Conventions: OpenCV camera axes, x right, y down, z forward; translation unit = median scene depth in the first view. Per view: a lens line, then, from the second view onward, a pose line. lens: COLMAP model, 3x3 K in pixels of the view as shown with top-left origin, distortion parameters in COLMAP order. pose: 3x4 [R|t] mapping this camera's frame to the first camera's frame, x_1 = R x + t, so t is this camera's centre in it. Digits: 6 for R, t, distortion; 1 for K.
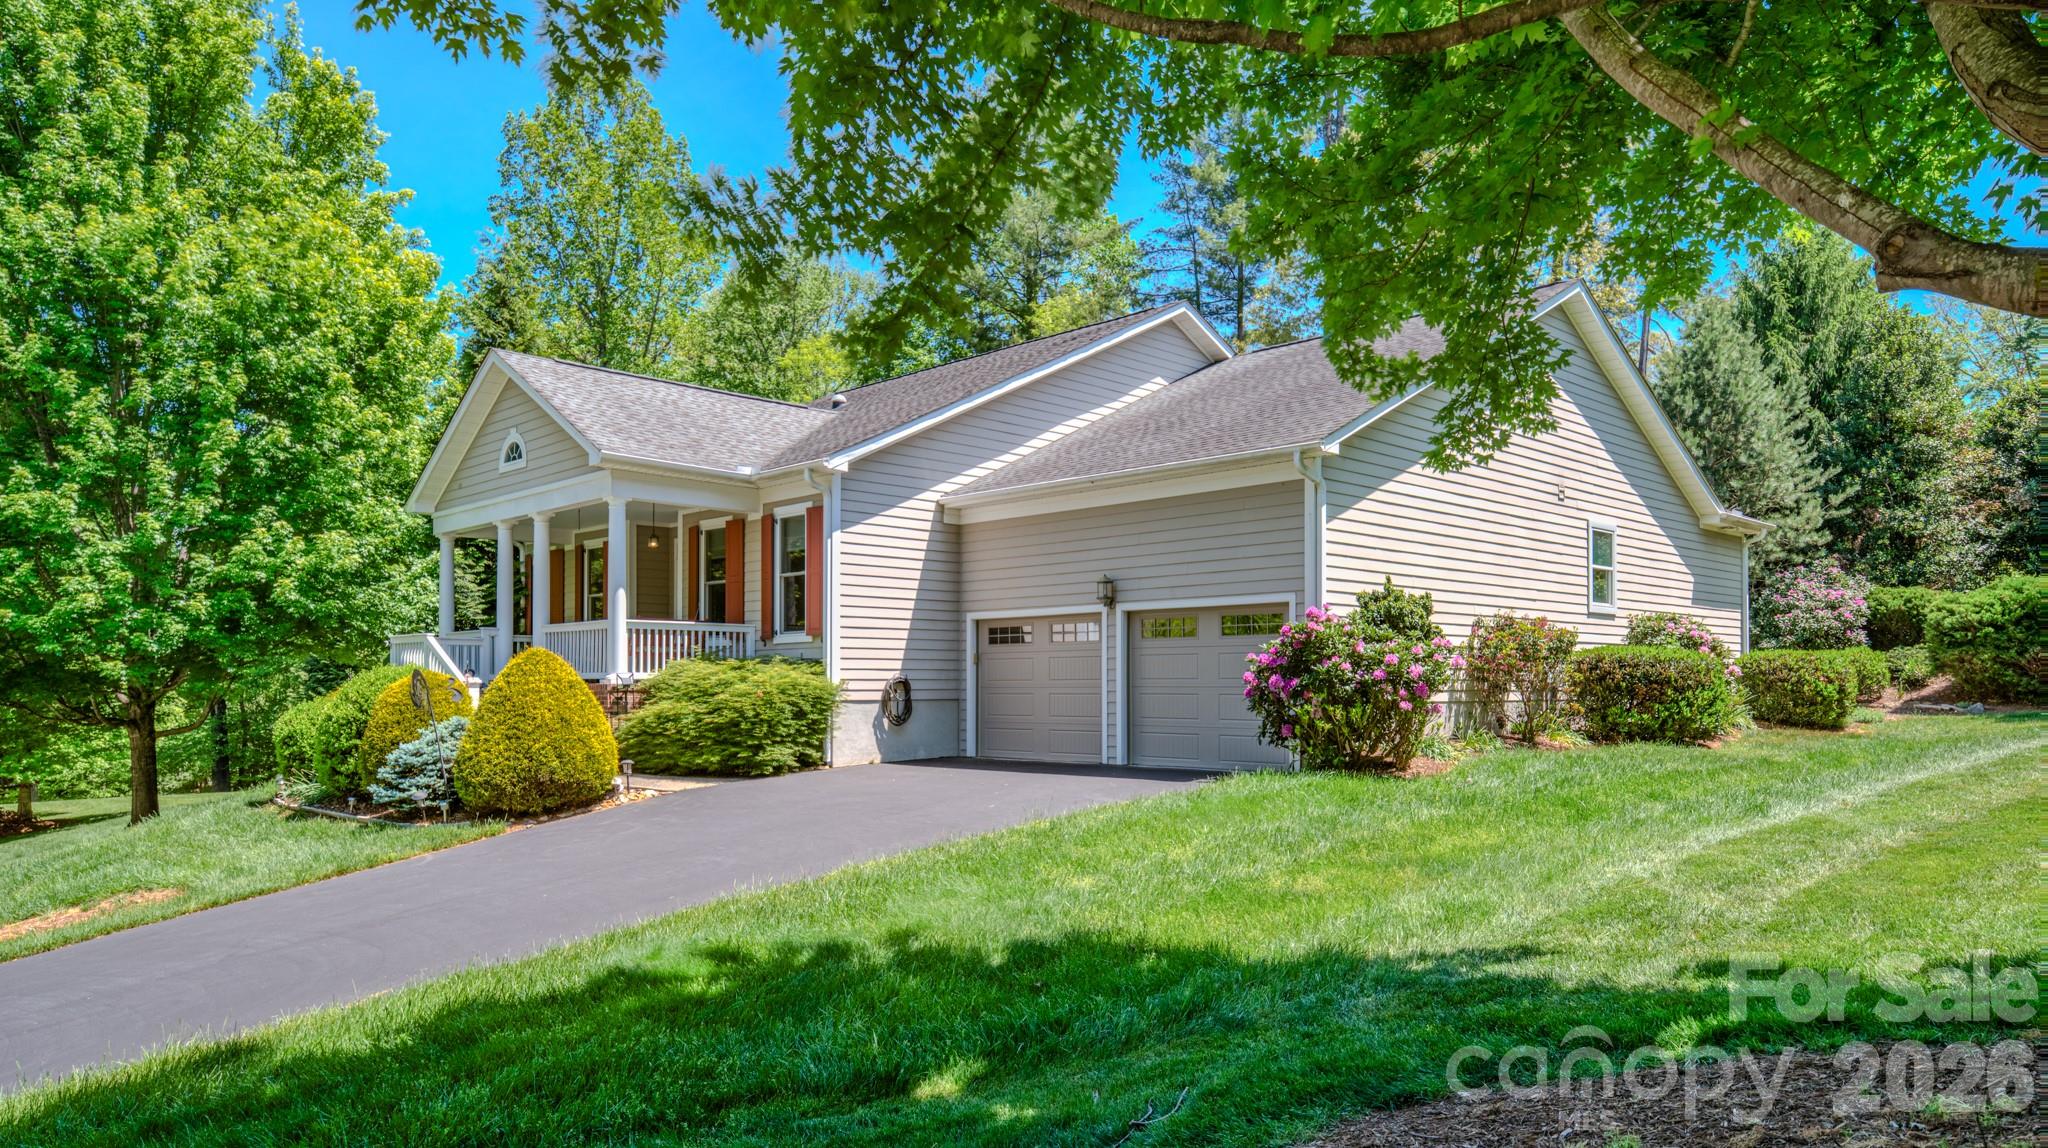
lens RADIAL K [[1347.1, 0, 1017.7], [0, 1347.1, 673.8], [0, 0, 1]] dist [0.035700, 0.001939]
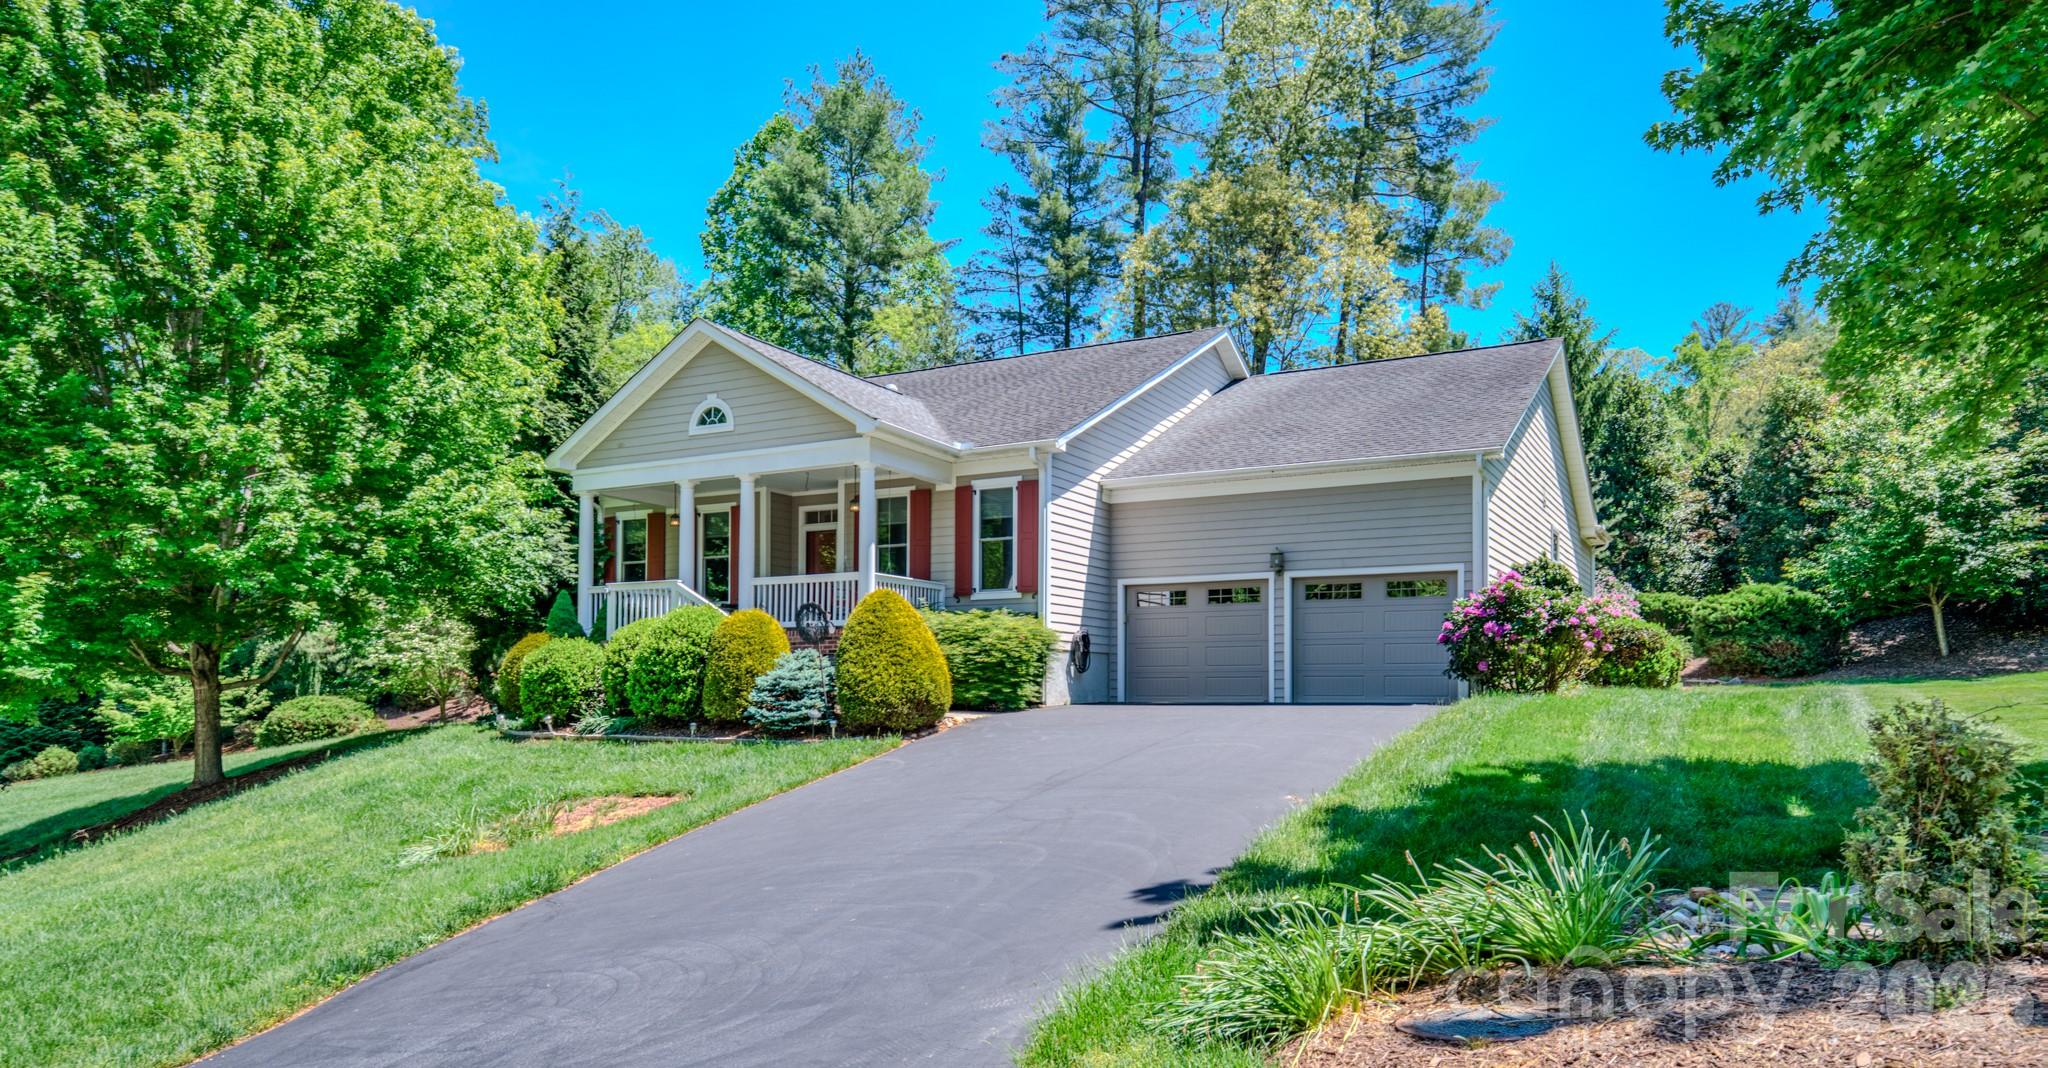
lens RADIAL K [[1376.7, 0, 1012.3], [0, 1376.7, 651.8], [0, 0, 1]] dist [0.044323, 0.010795]
pose [[0.954473, 0.016413, 0.297846, -0.497720], [-0.007612, 0.999500, -0.030683, 0.057075], [-0.298201, 0.027019, 0.954121, -0.111770]]
